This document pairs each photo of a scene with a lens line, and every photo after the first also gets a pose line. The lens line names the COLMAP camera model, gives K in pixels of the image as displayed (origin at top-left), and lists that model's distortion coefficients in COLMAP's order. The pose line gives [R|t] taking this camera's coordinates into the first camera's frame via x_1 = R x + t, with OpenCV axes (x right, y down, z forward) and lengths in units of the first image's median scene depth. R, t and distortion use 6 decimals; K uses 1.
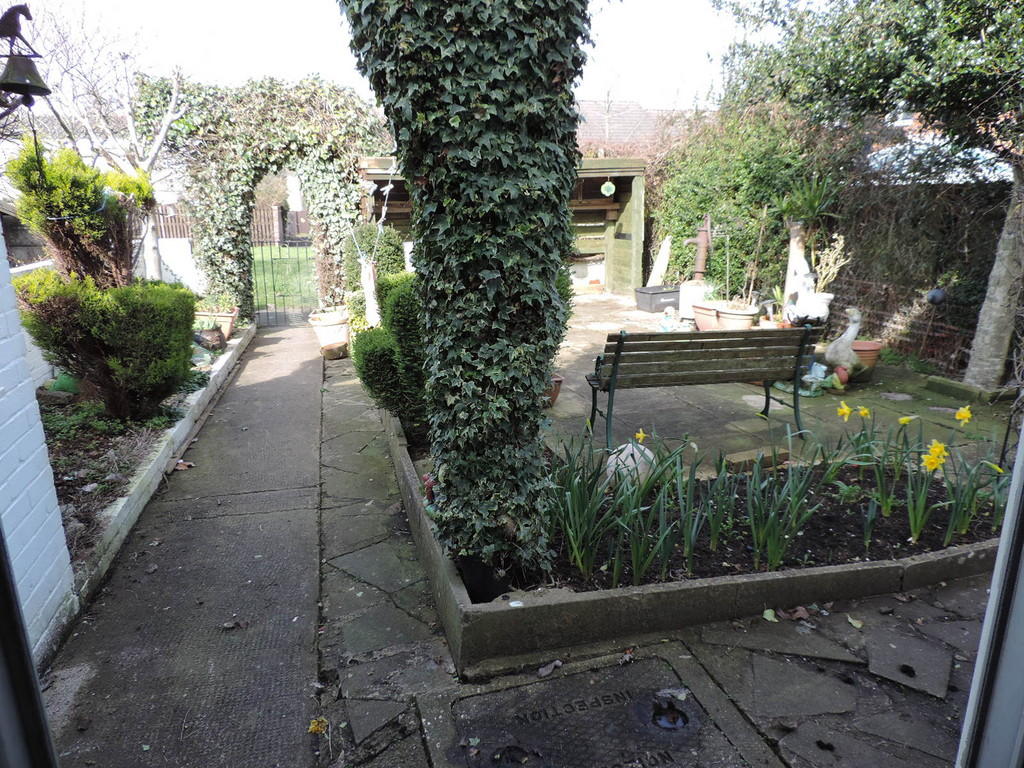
lens RADIAL K [[725.7, 0, 509.8], [0, 725.7, 384.1], [0, 0, 1]] dist [-0.025514, -0.003277]
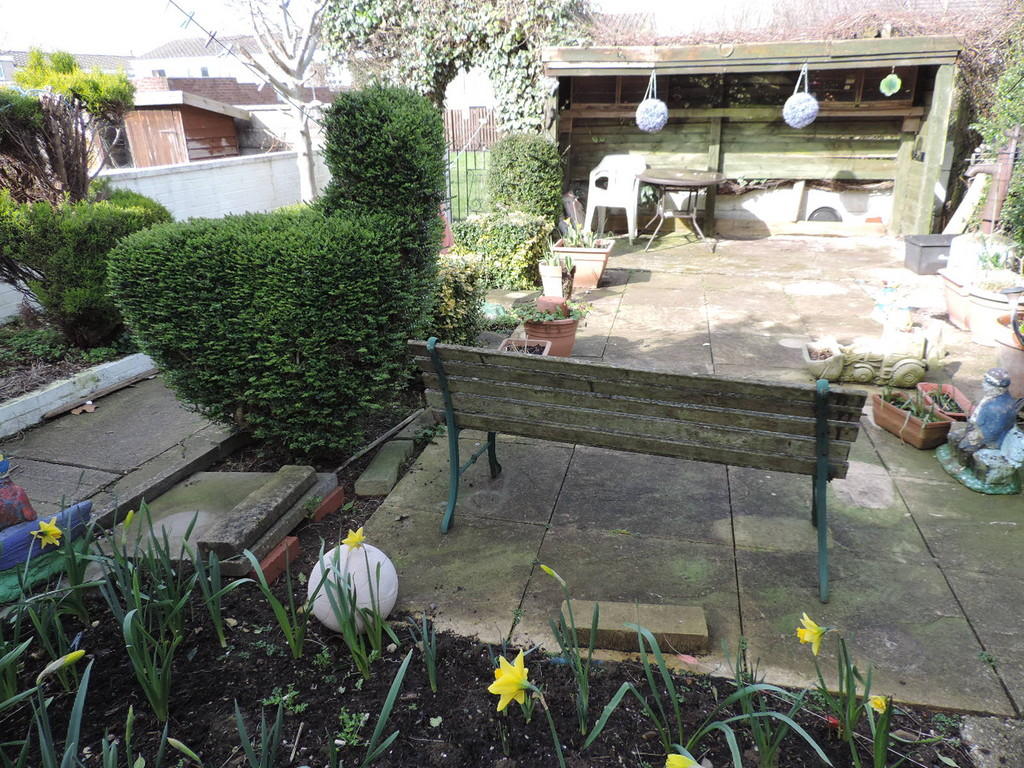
lens RADIAL K [[725.7, 0, 513.6], [0, 725.7, 385.1], [0, 0, 1]] dist [-0.025514, -0.003277]
pose [[0.866890, 0.176519, -0.466200, 0.209875], [-0.118689, 0.981399, 0.150892, -0.056670], [0.484164, -0.075474, 0.871716, 0.237683]]
